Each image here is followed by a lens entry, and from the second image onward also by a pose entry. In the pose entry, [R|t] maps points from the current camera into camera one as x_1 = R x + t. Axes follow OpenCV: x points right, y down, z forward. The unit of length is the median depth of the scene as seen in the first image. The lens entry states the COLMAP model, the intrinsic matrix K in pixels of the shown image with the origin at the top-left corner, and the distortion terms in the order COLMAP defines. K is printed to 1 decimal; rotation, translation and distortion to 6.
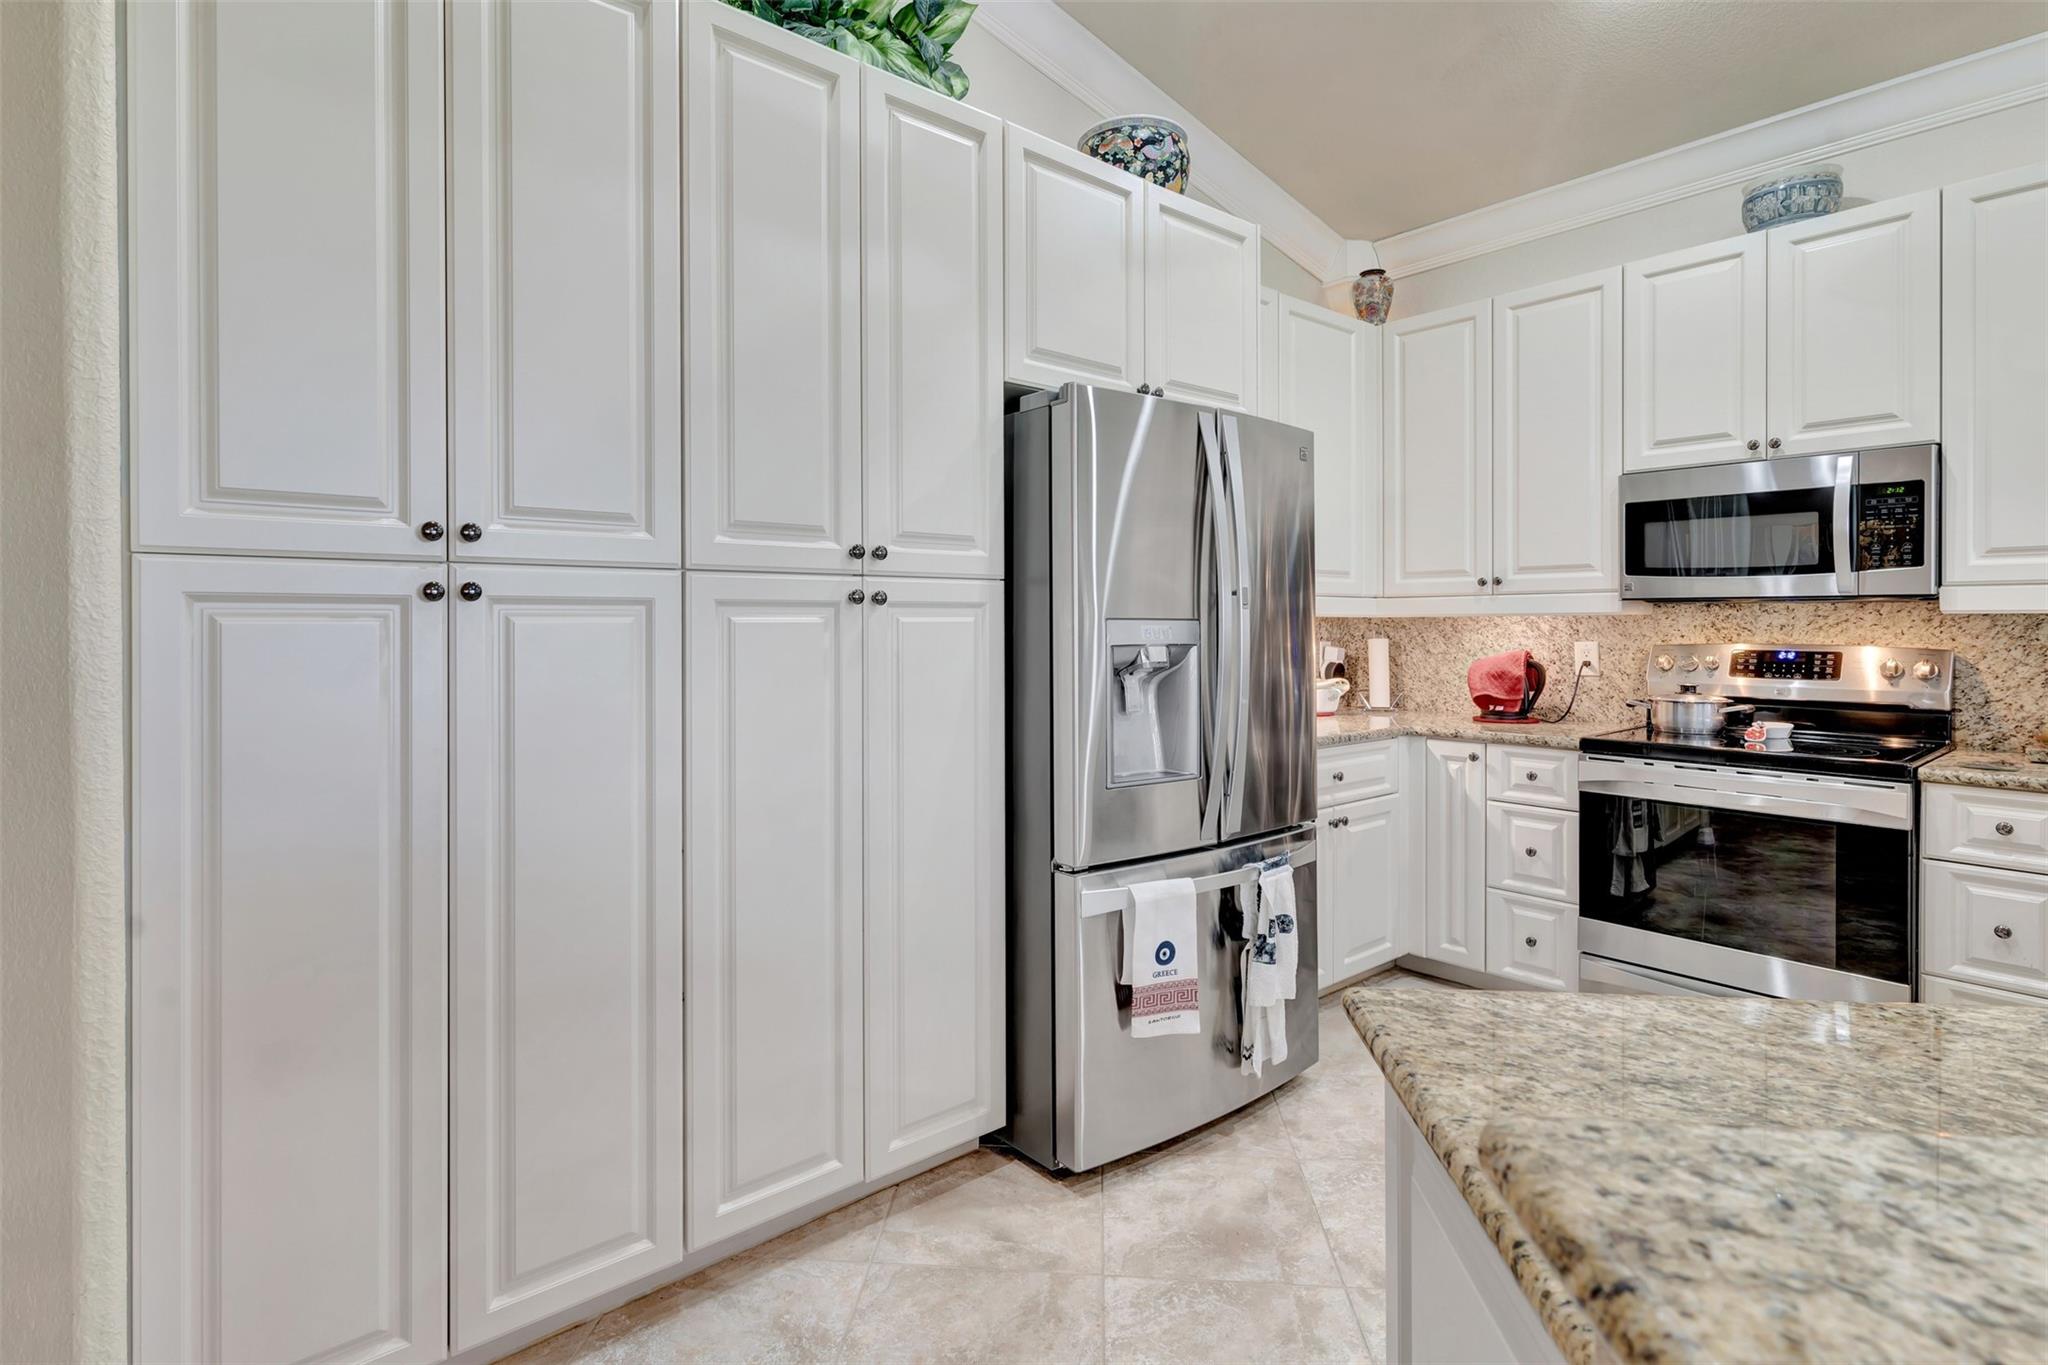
lens RADIAL K [[1018.4, 0, 1020.6], [0, 1018.4, 613.9], [0, 0, 1]] dist [-0.000559, -0.000460]
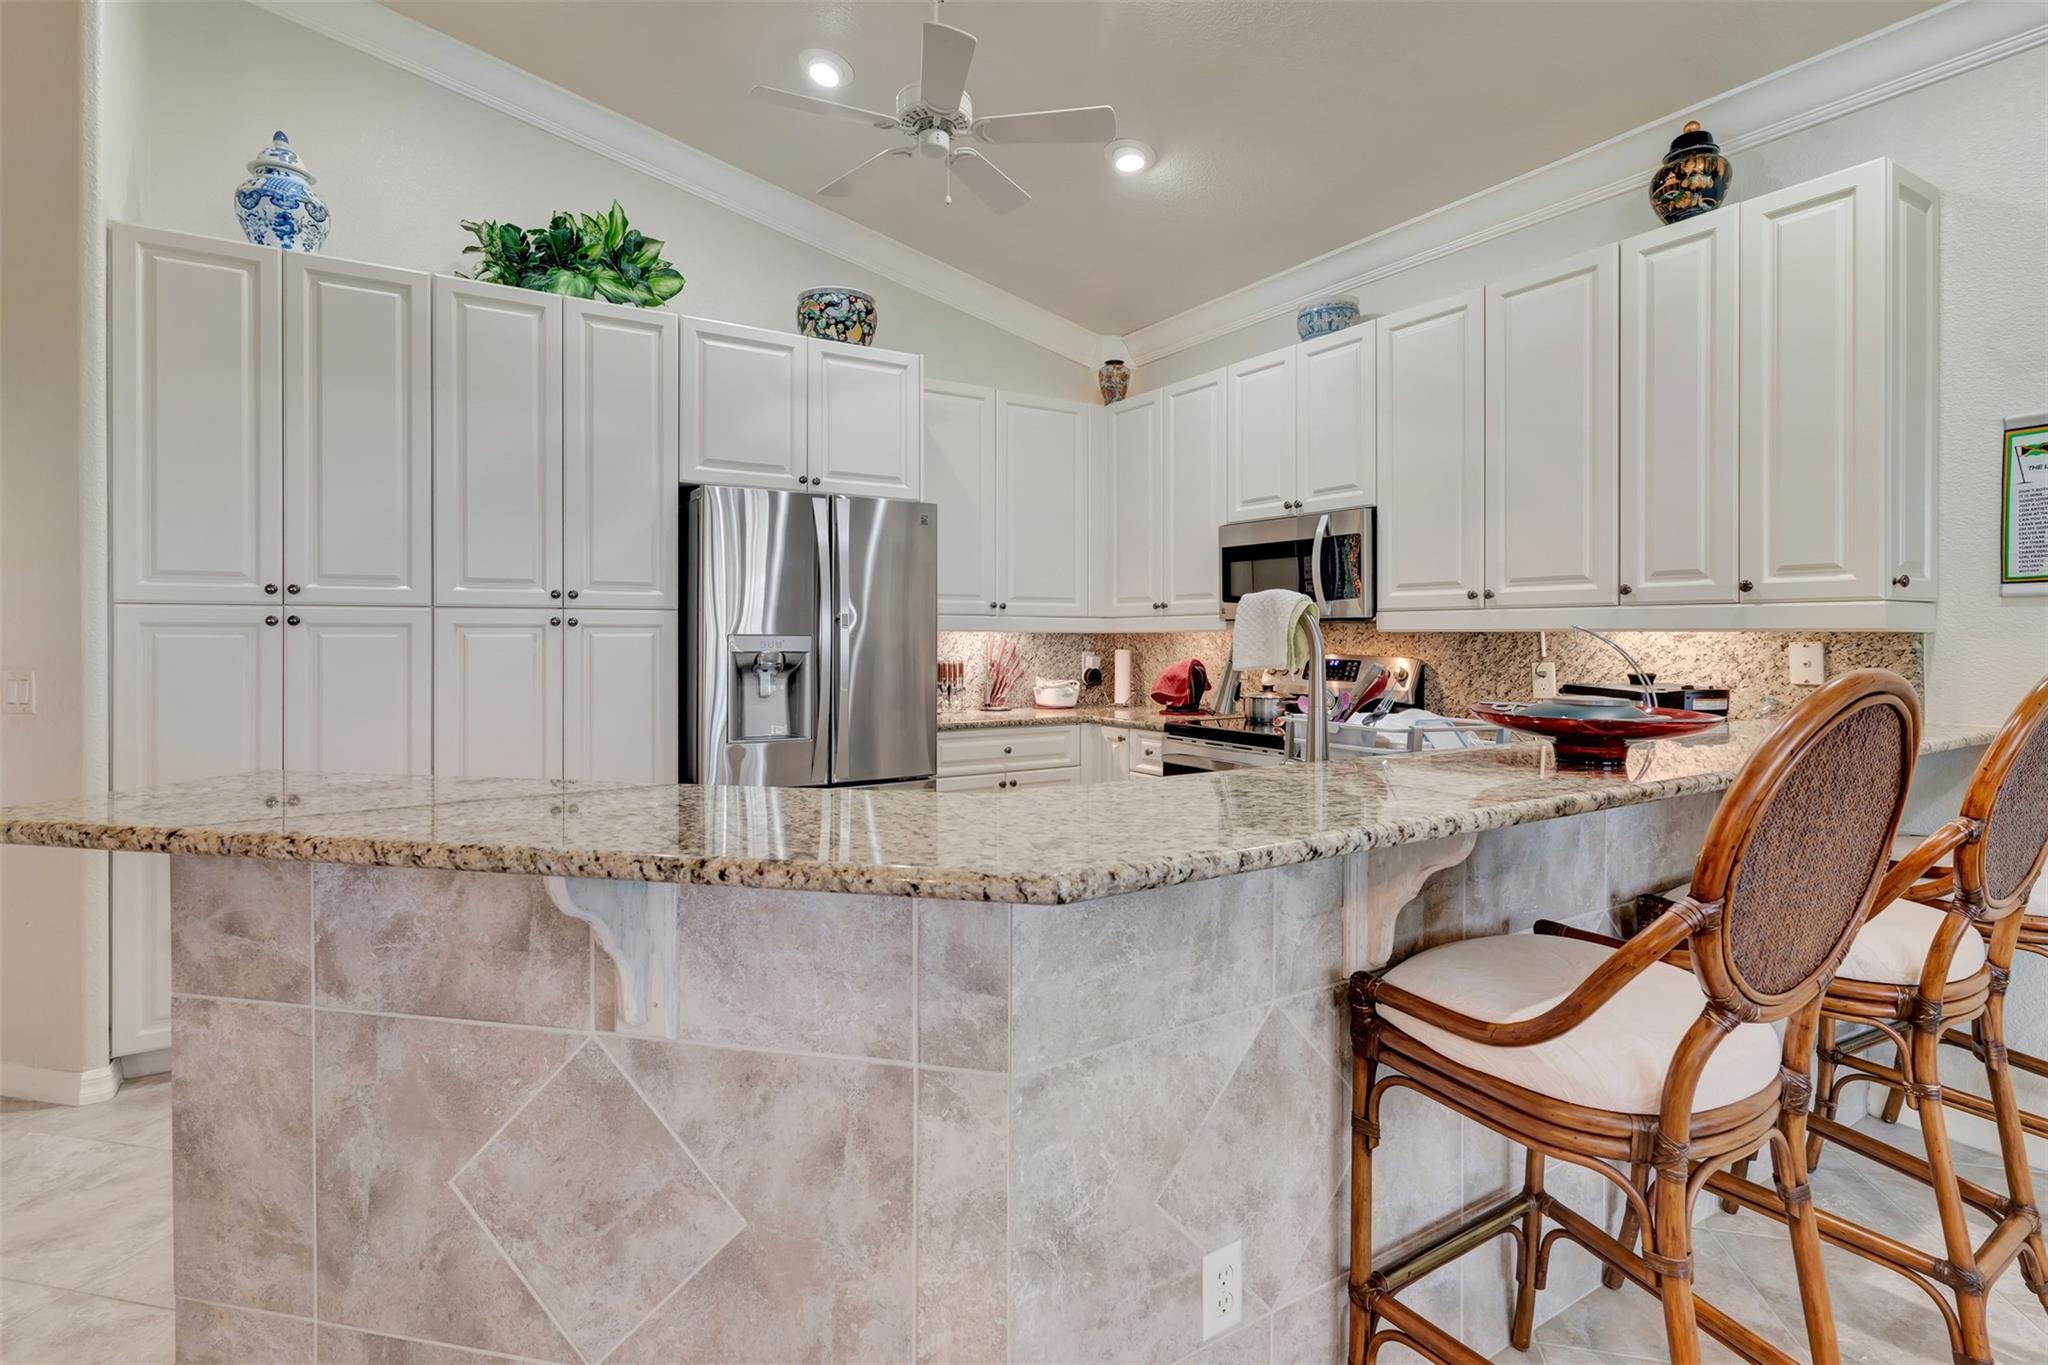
lens RADIAL K [[994.4, 0, 1021.1], [0, 994.4, 623.9], [0, 0, 1]] dist [0.001898, 0.000124]
pose [[0.991221, 0.000481, -0.132217, 0.560240], [-0.000810, 0.999997, -0.002432, -0.006713], [0.132215, 0.002517, 0.991218, -0.350537]]
